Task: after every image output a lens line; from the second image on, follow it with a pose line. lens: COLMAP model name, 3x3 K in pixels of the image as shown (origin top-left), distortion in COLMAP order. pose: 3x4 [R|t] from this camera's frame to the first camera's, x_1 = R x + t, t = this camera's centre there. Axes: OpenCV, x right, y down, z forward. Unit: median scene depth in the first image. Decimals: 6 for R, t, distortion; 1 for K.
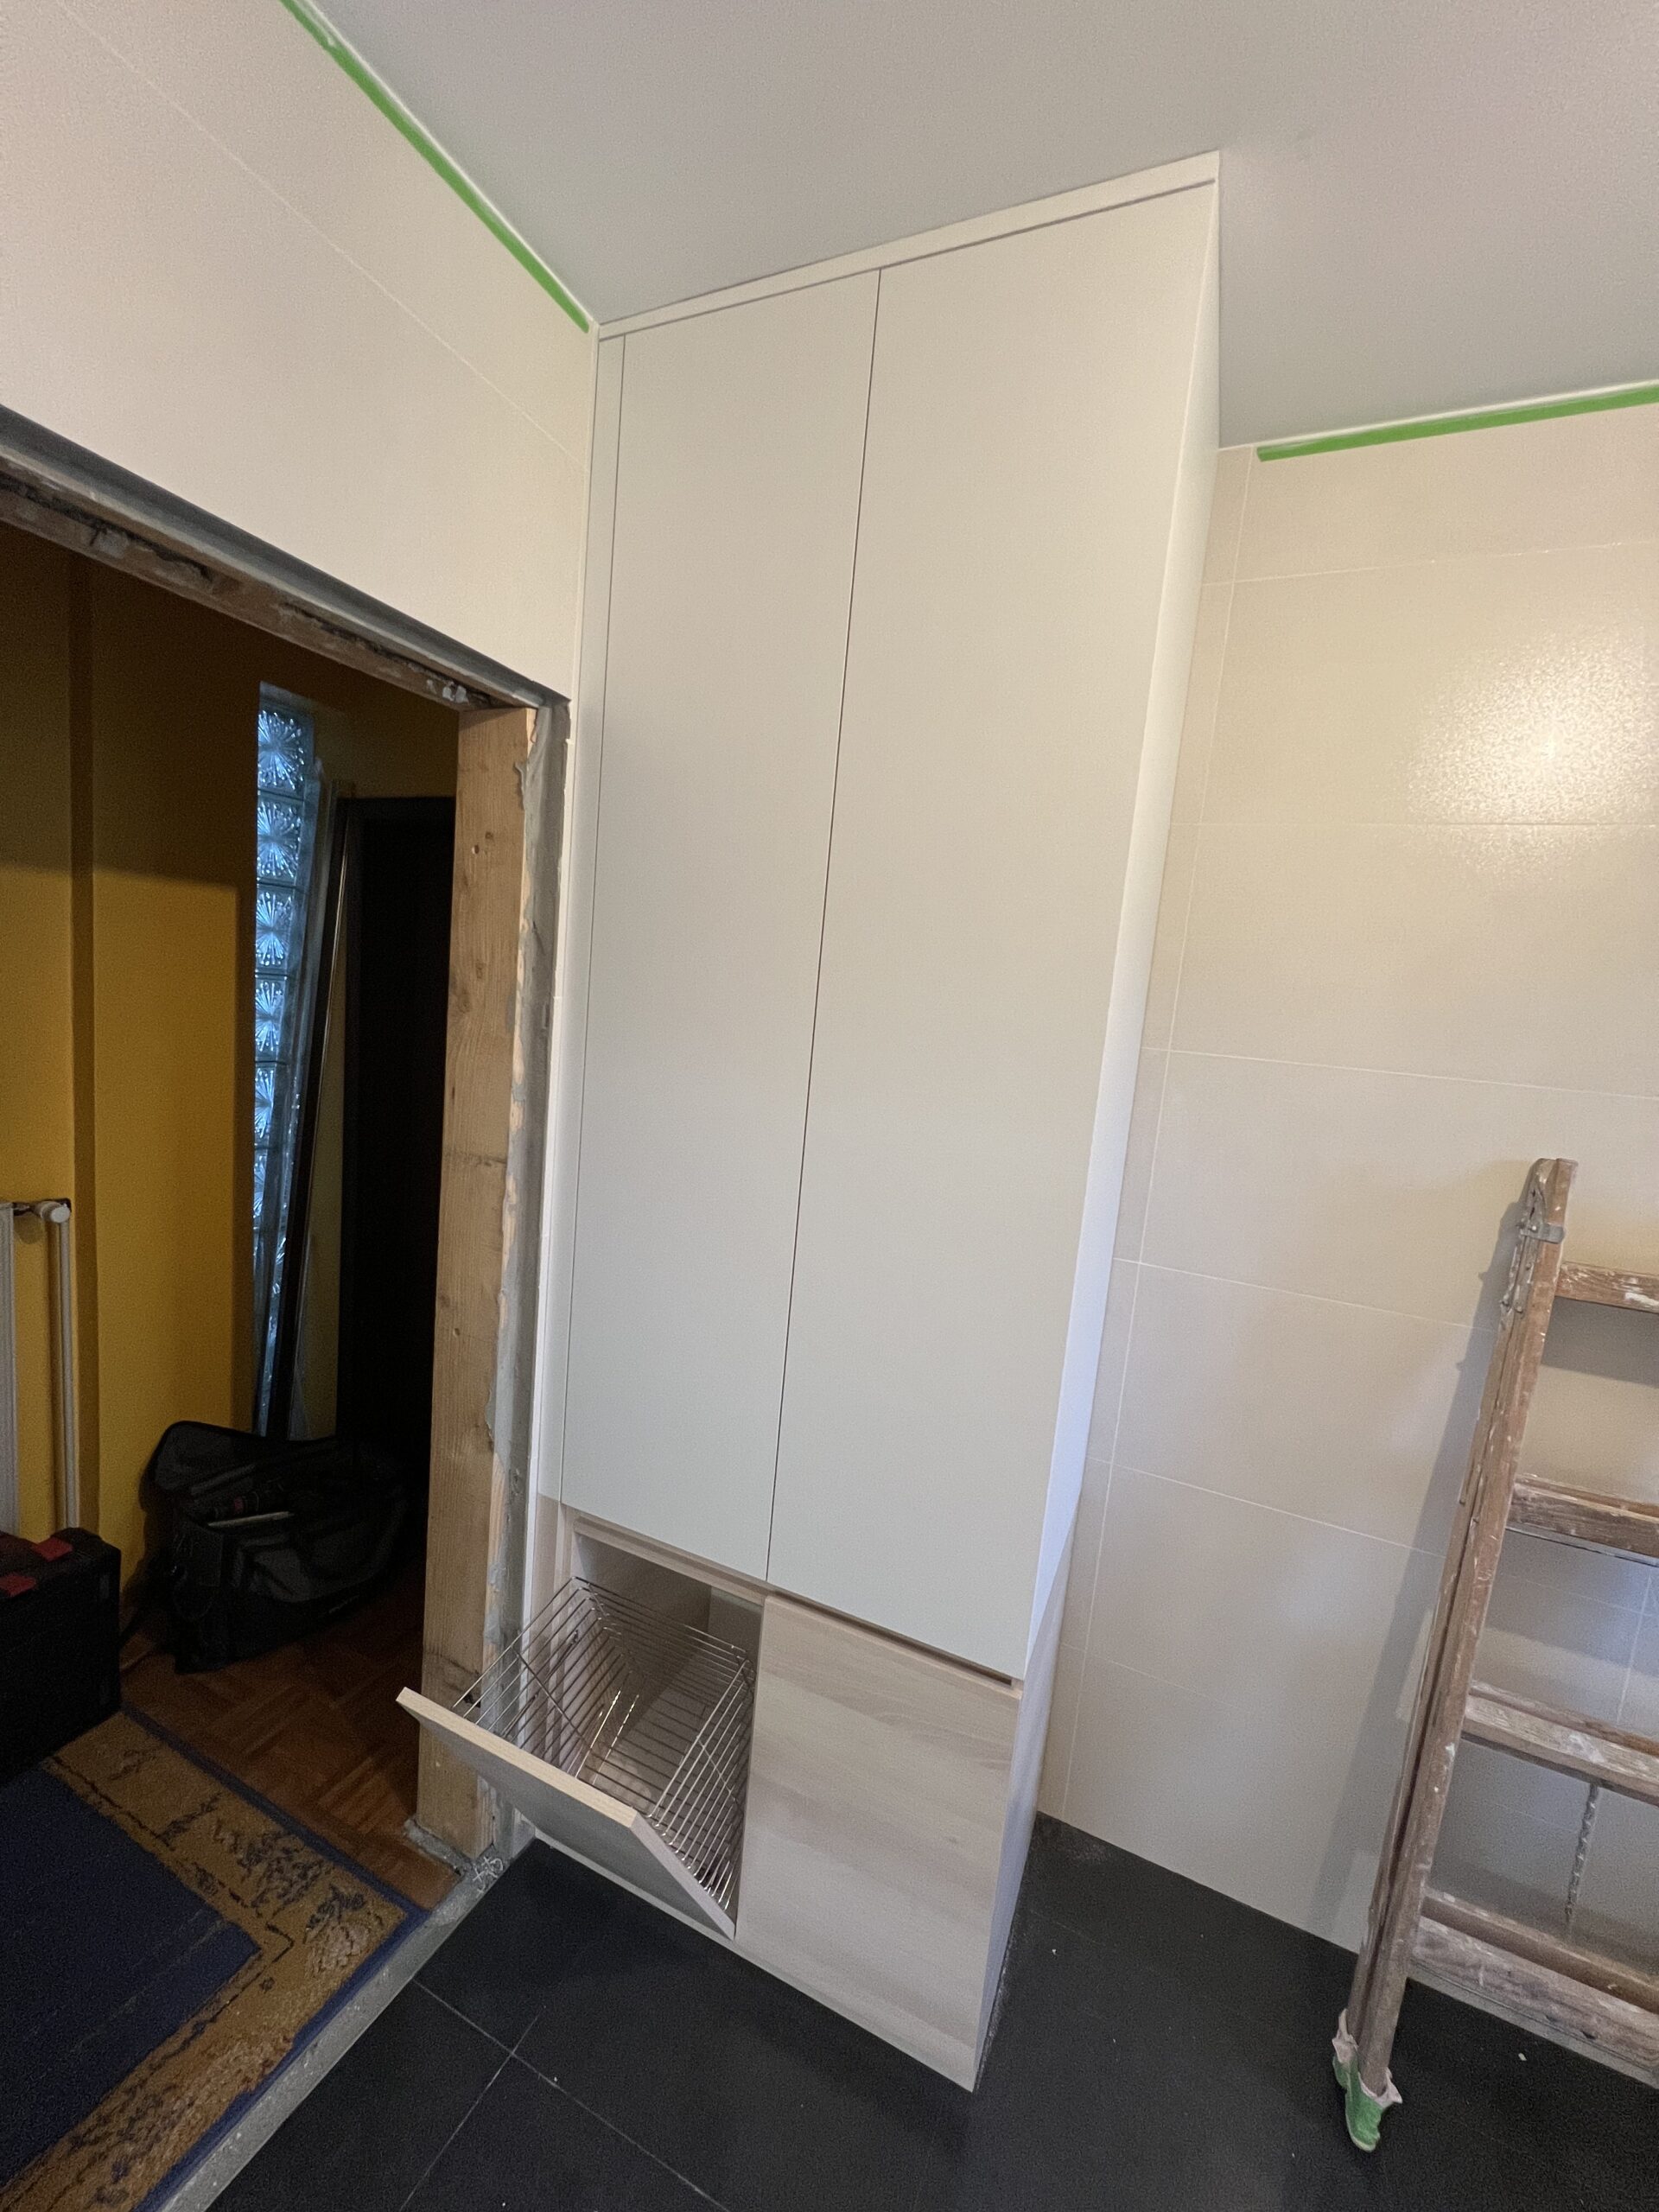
lens RADIAL K [[881.0, 0, 829.1], [0, 881.0, 1110.1], [0, 0, 1]] dist [-0.002743, 0.000191]
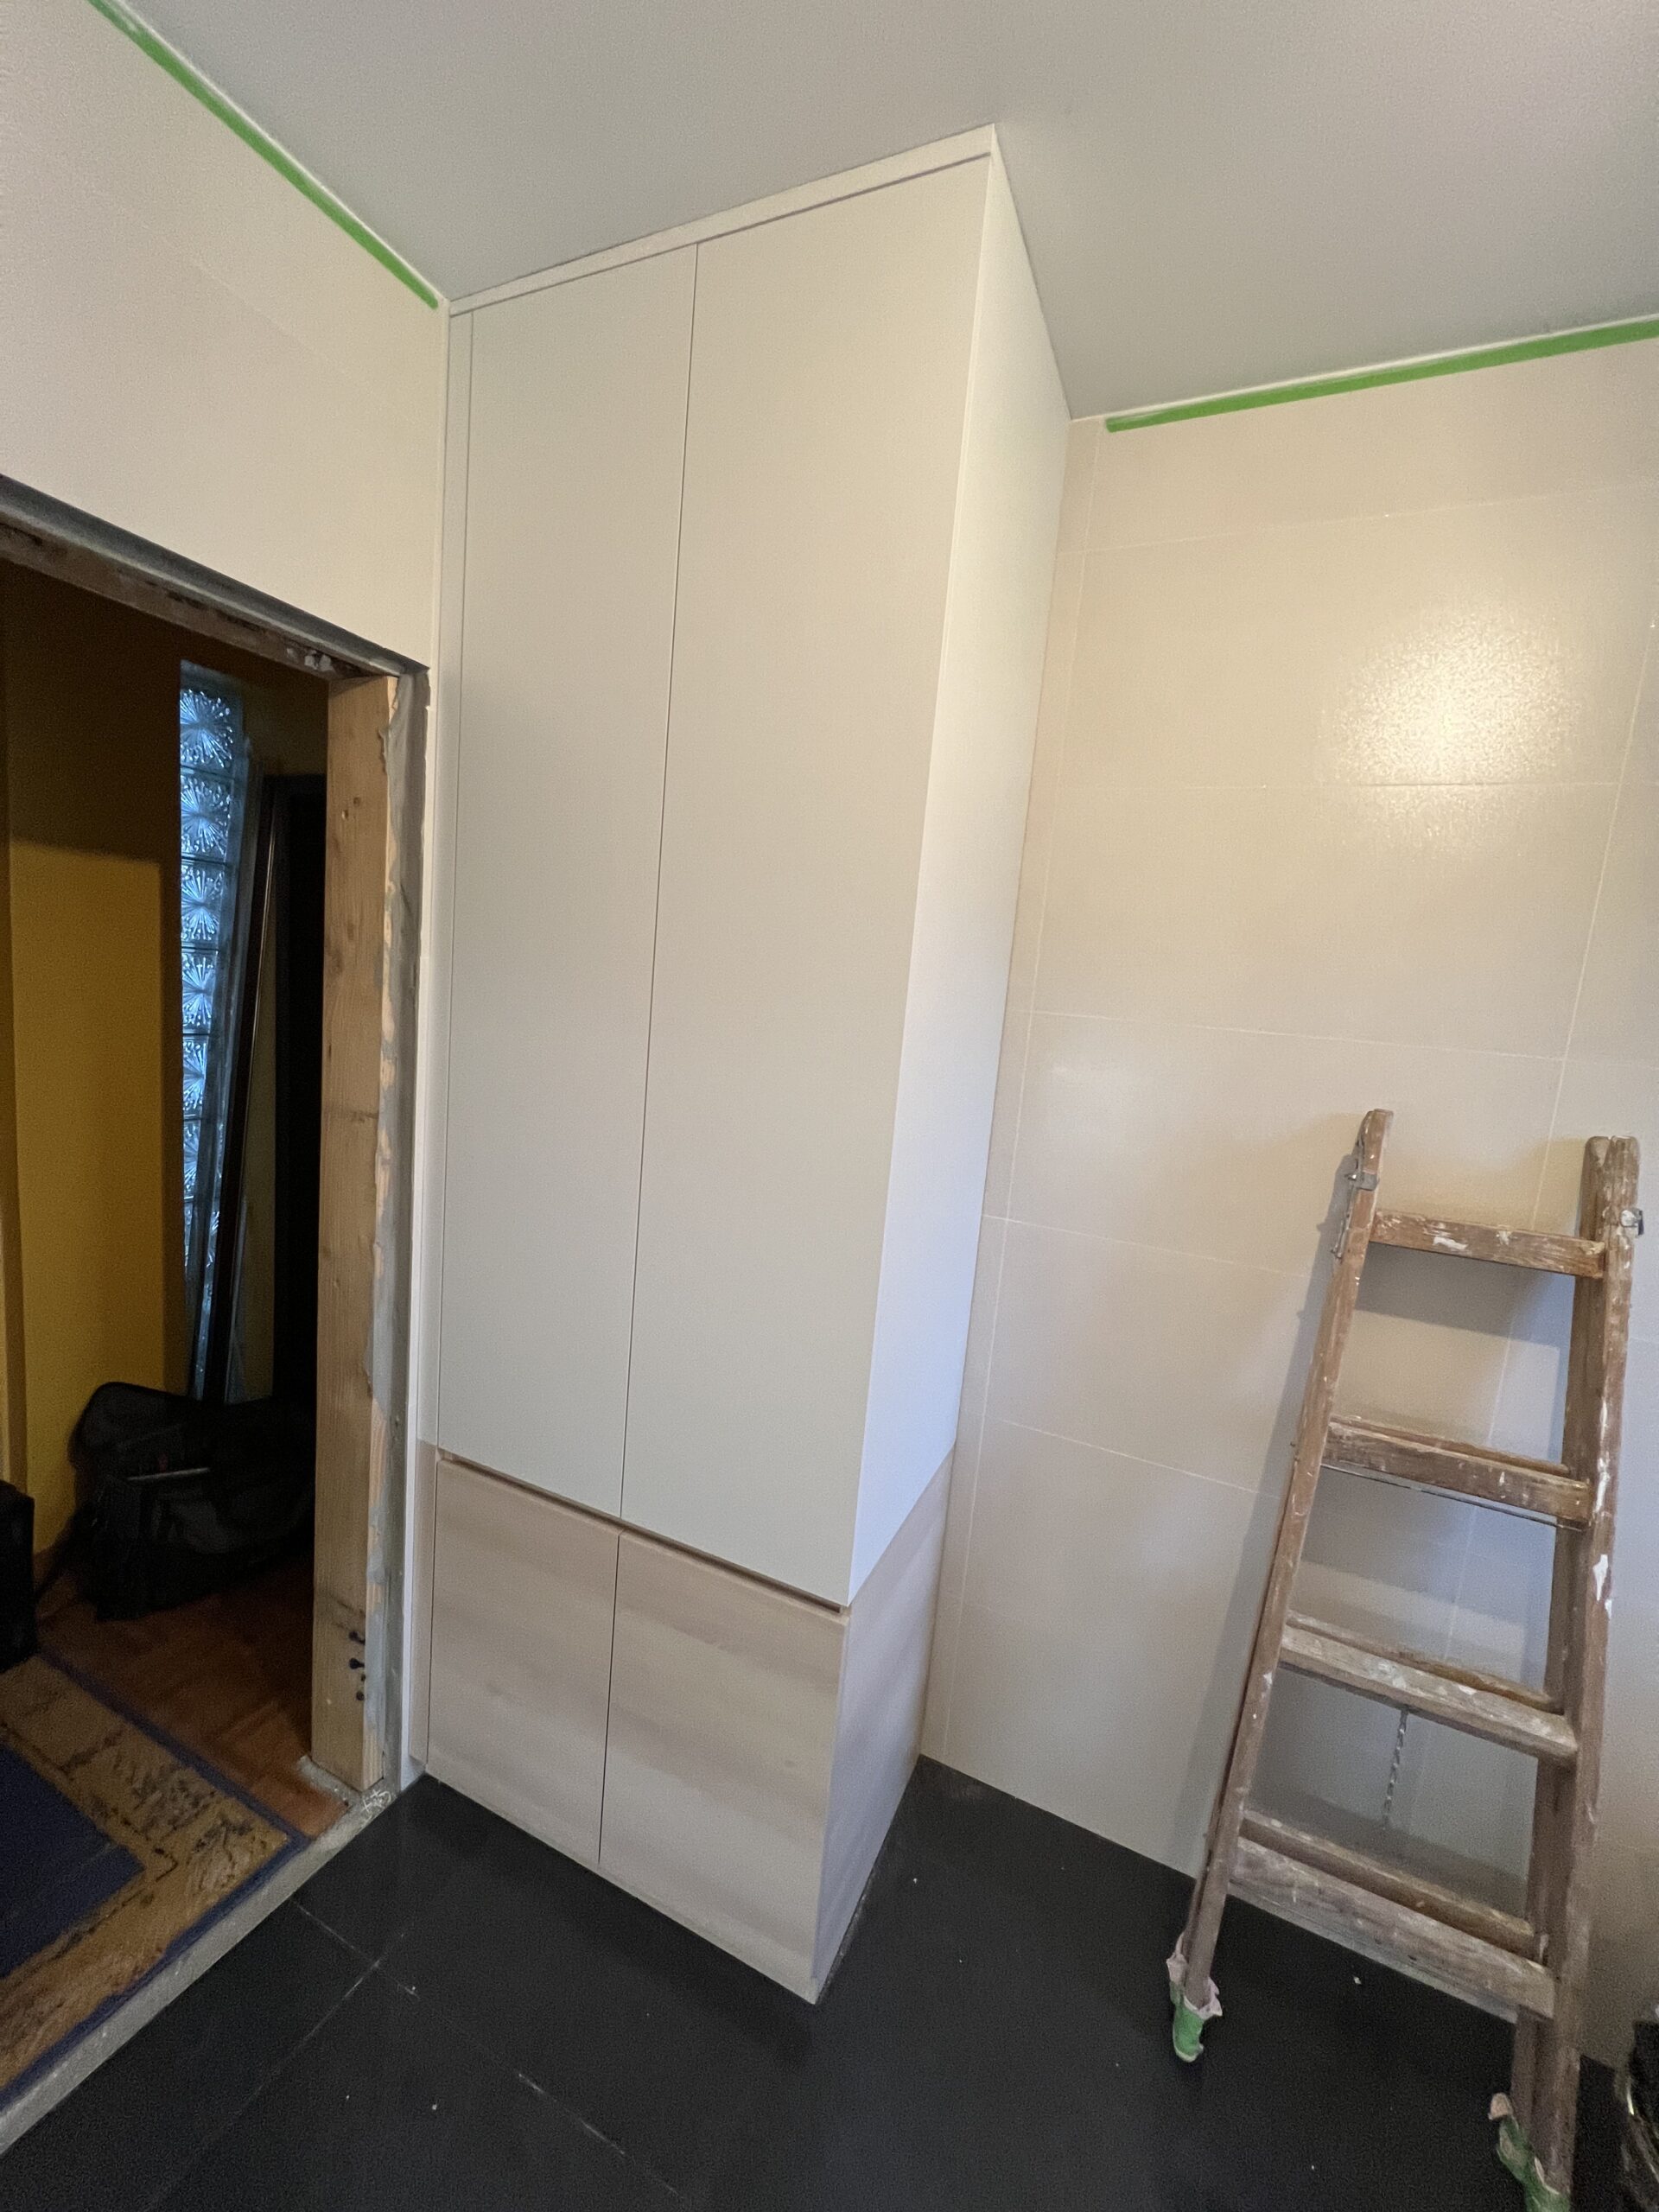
lens RADIAL K [[881.0, 0, 829.1], [0, 881.0, 1110.1], [0, 0, 1]] dist [-0.002743, 0.000191]
pose [[0.999979, -0.000244, -0.006514, 0.179445], [0.000298, 0.999966, 0.008299, 0.044090], [0.006512, -0.008301, 0.999944, -0.033976]]
